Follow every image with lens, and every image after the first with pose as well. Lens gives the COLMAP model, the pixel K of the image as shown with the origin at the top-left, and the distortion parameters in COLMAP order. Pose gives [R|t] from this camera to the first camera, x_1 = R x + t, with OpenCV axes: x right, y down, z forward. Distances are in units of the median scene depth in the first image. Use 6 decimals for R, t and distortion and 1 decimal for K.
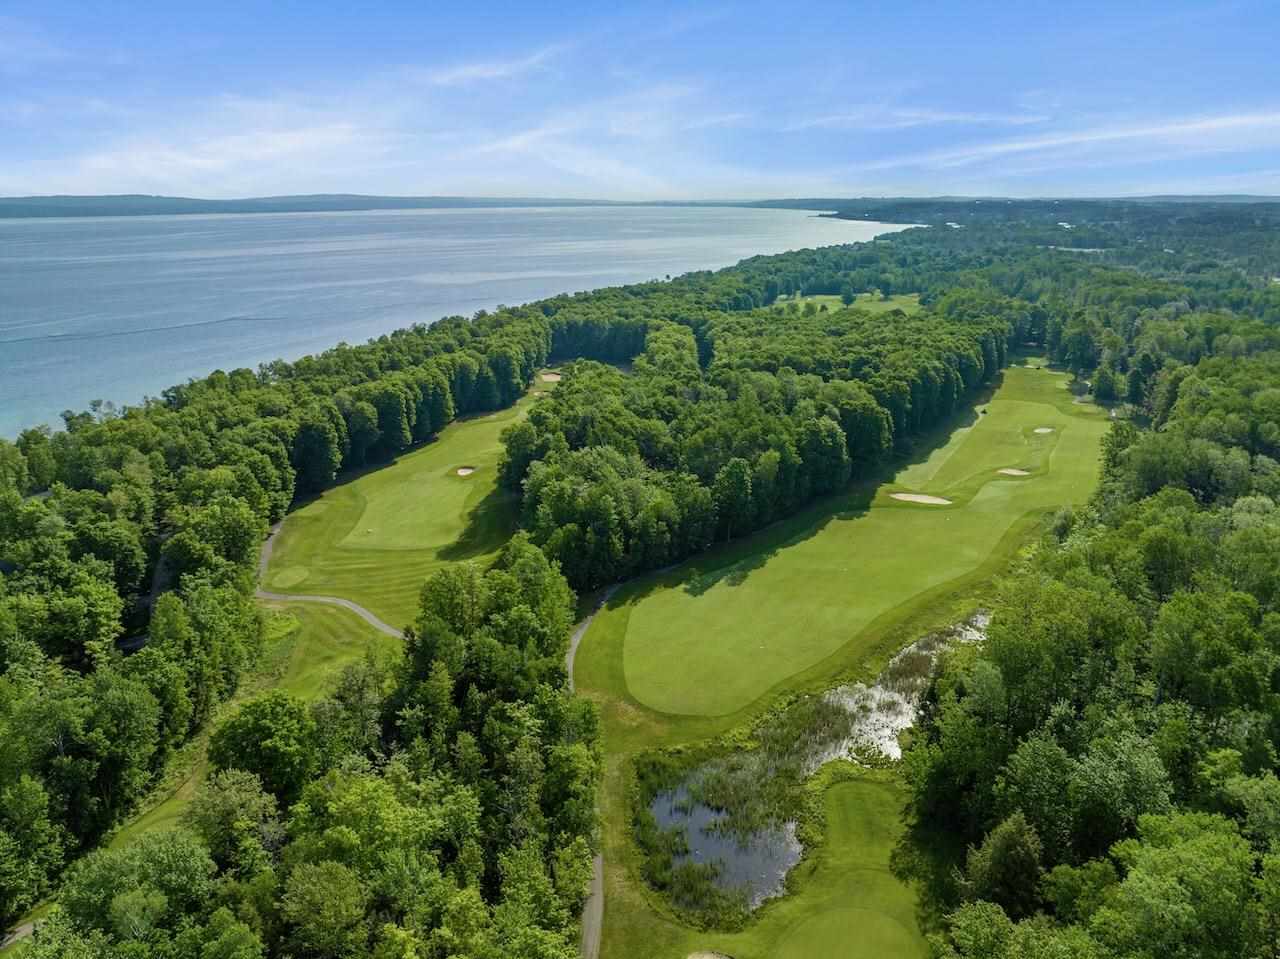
lens RADIAL K [[914.3, 0, 637.1], [0, 914.3, 477.1], [0, 0, 1]] dist [-0.033605, 0.004803]
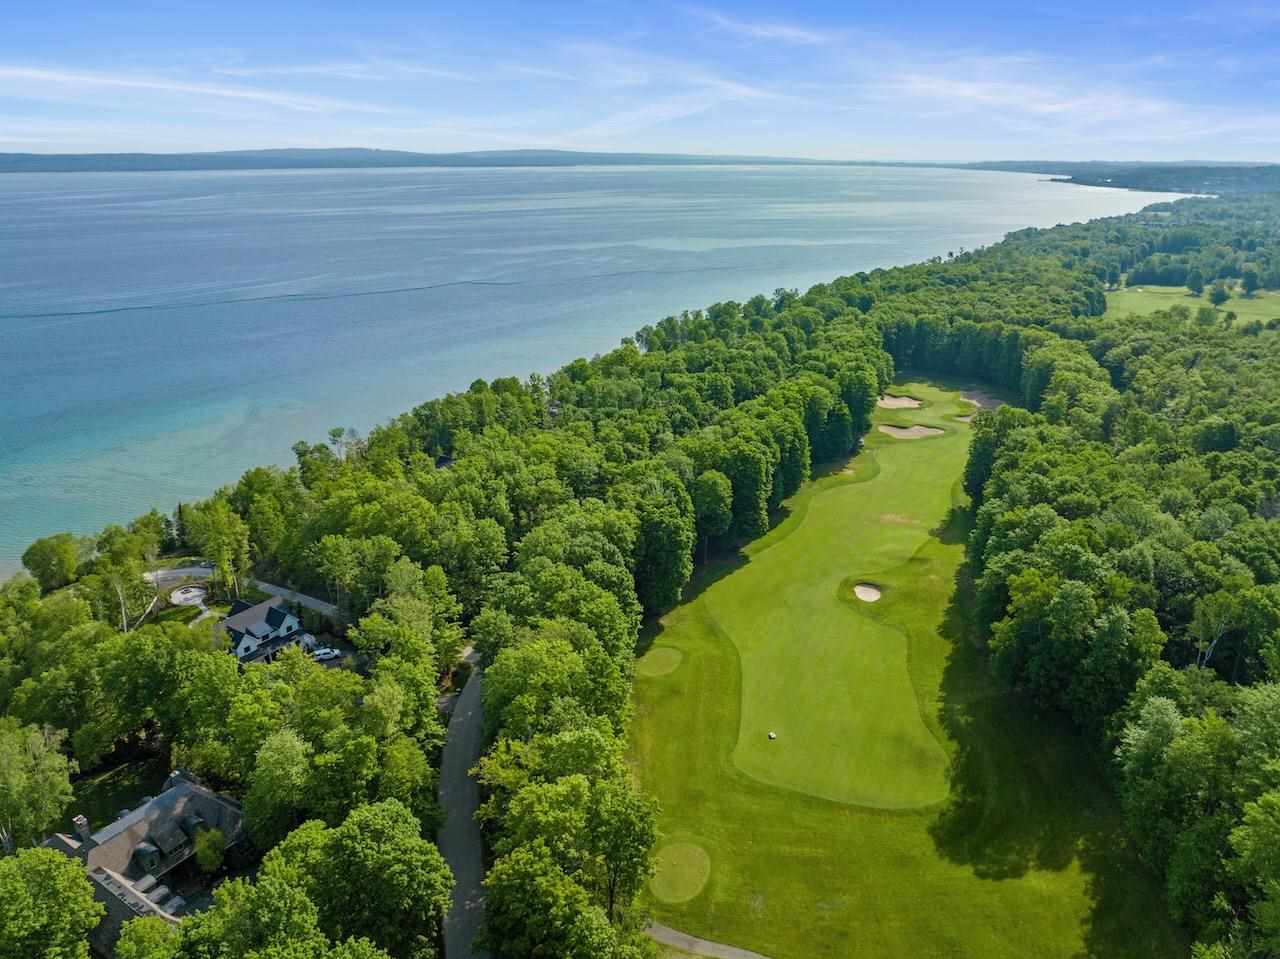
lens RADIAL K [[914.3, 0, 637.1], [0, 914.3, 477.1], [0, 0, 1]] dist [-0.033605, 0.004803]
pose [[0.979069, 0.076073, -0.188775, -0.184934], [-0.068030, 0.996492, 0.048735, -0.086021], [0.191821, -0.034873, 0.980810, 0.270967]]
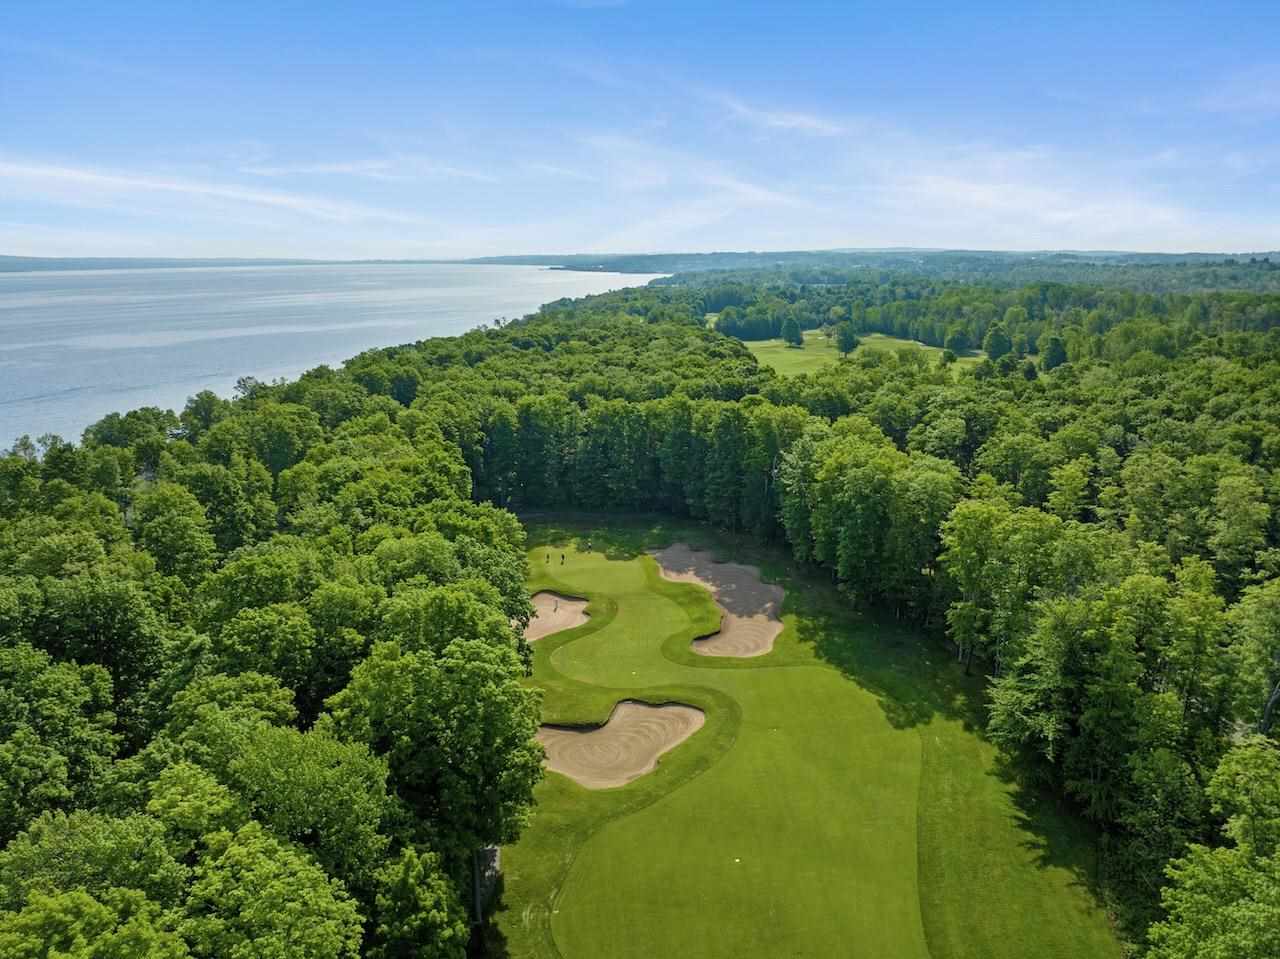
lens RADIAL K [[914.3, 0, 637.1], [0, 914.3, 477.1], [0, 0, 1]] dist [-0.033605, 0.004803]
pose [[0.953510, -0.074141, 0.292097, -0.169325], [0.091792, 0.994660, -0.047175, -0.169275], [-0.287040, 0.071794, 0.955224, 0.865863]]
